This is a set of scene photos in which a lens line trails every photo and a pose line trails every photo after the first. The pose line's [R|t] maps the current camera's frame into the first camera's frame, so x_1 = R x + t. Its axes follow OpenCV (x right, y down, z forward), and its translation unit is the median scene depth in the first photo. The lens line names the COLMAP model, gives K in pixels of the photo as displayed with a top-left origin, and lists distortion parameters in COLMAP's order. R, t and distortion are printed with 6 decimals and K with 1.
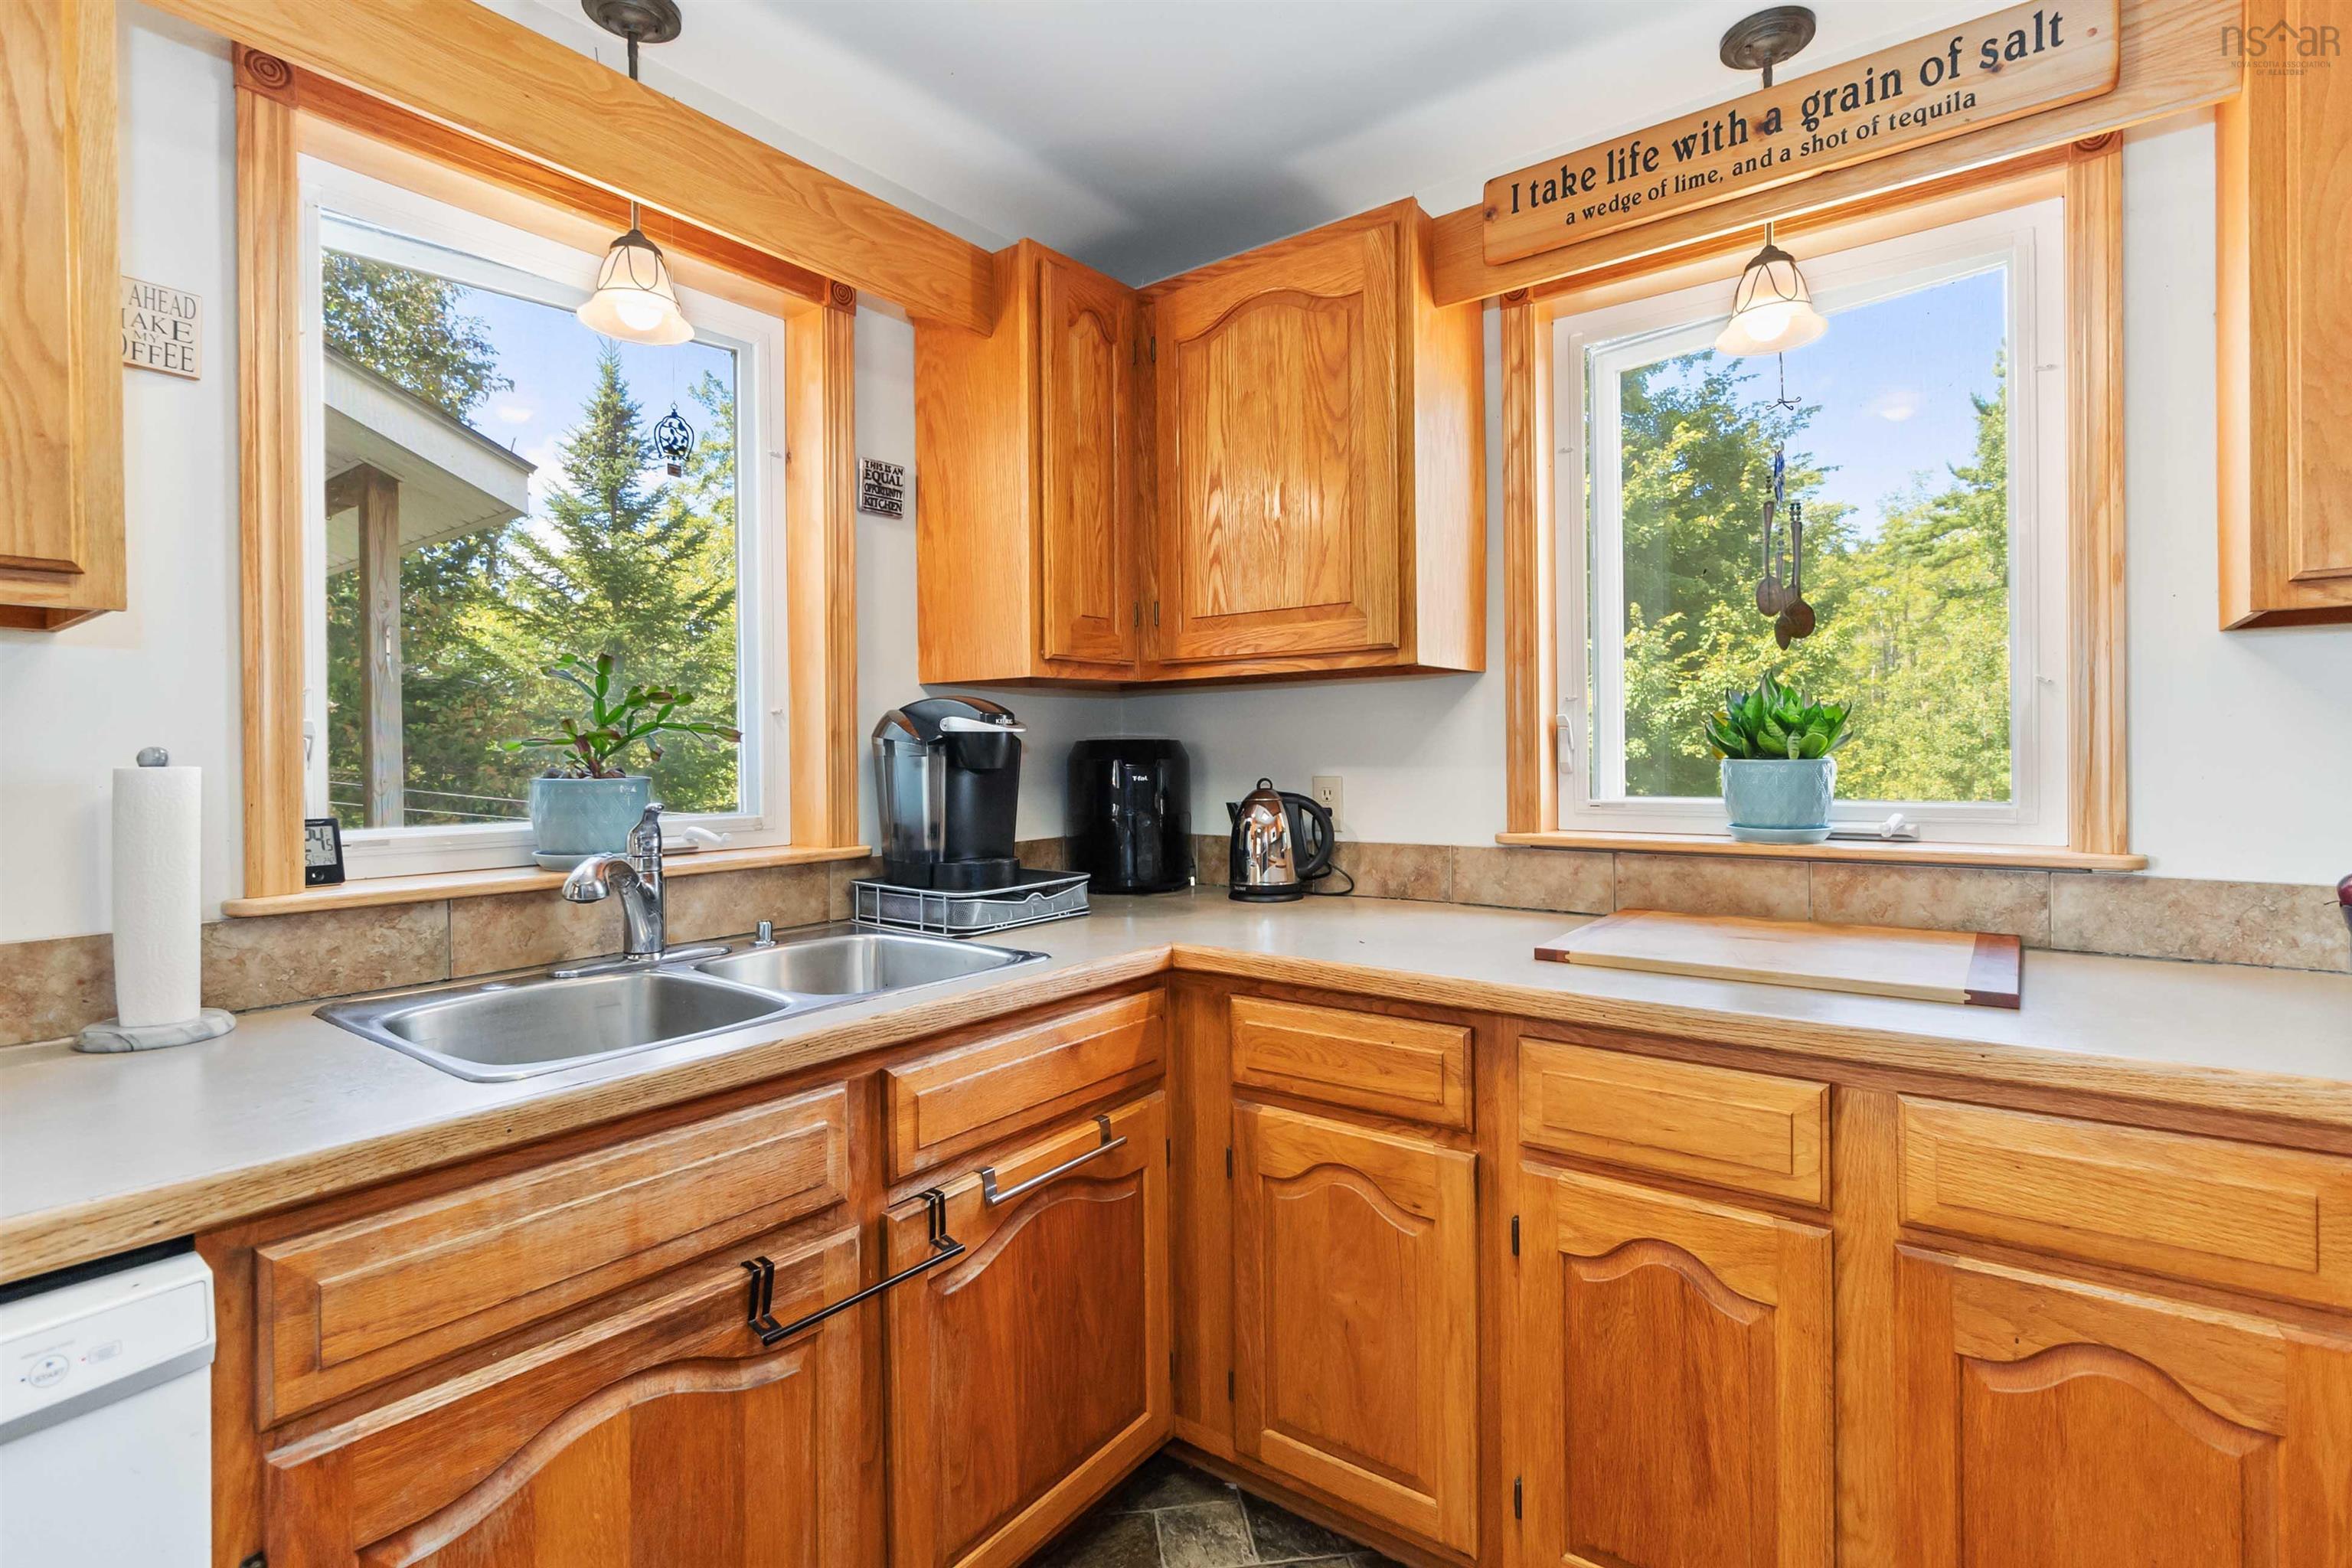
lens RADIAL K [[1130.9, 0, 1178.9], [0, 1130.9, 765.3], [0, 0, 1]] dist [-0.000521, 0.000106]
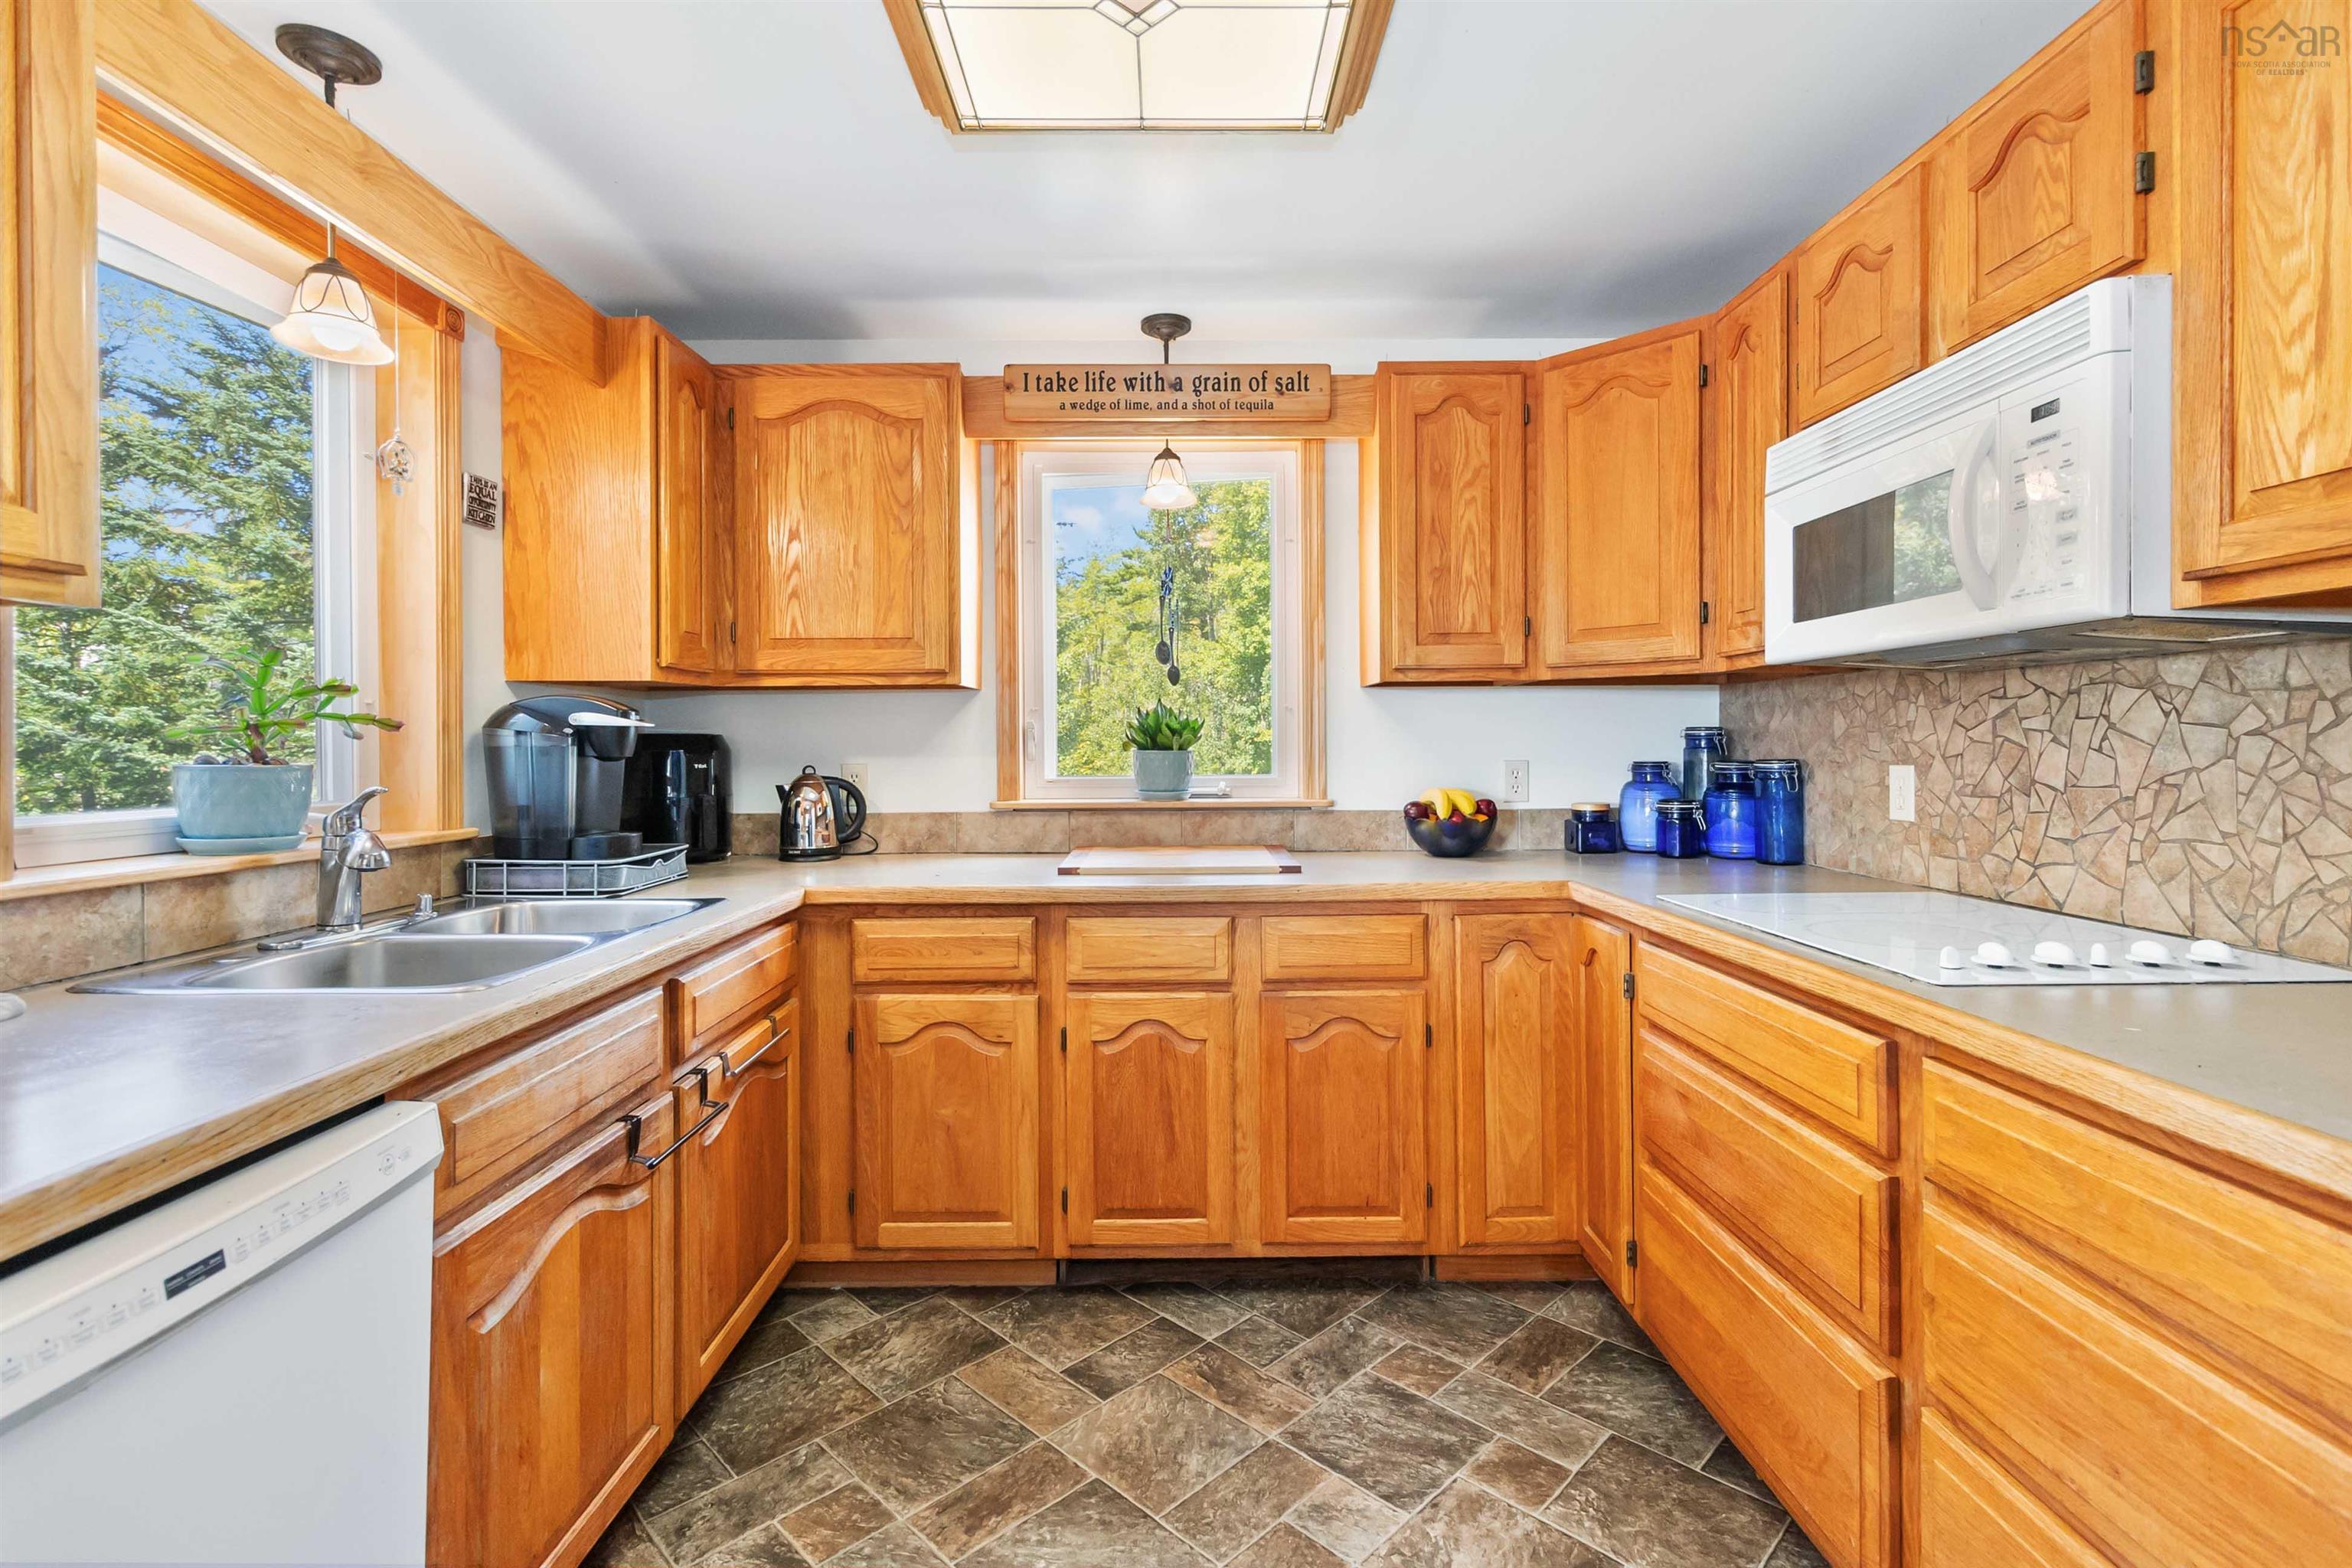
lens RADIAL K [[1130.9, 0, 1178.9], [0, 1130.9, 765.3], [0, 0, 1]] dist [-0.000521, 0.000106]
pose [[0.791045, -0.004514, 0.611742, -0.494313], [0.003398, 0.999990, 0.002984, 0.011886], [-0.611749, -0.000282, 0.791052, -0.346602]]
